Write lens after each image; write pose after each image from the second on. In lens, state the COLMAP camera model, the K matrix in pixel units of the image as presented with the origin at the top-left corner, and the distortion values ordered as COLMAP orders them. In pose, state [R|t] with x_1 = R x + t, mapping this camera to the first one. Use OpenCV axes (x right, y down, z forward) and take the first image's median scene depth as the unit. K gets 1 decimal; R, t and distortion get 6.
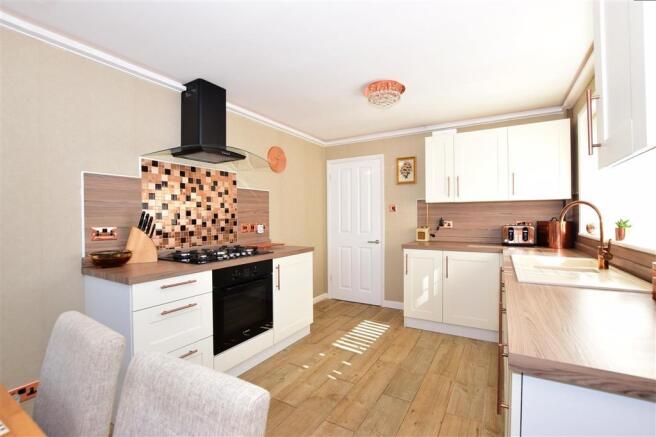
lens RADIAL K [[291.5, 0, 326.8], [0, 291.5, 216.0], [0, 0, 1]] dist [0.000544, 0.000004]
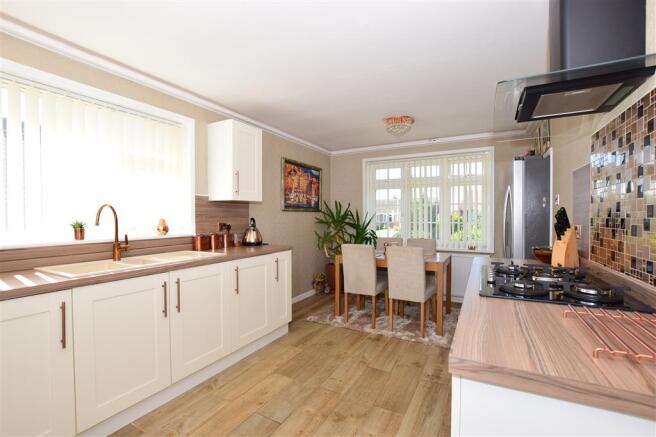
lens RADIAL K [[291.5, 0, 328.9], [0, 291.5, 217.1], [0, 0, 1]] dist [0.000544, 0.000004]
pose [[-0.999097, 0.010856, -0.041075, 0.083209], [0.010405, 0.999883, 0.011175, -0.005848], [0.041191, 0.010737, -0.999094, 1.946495]]
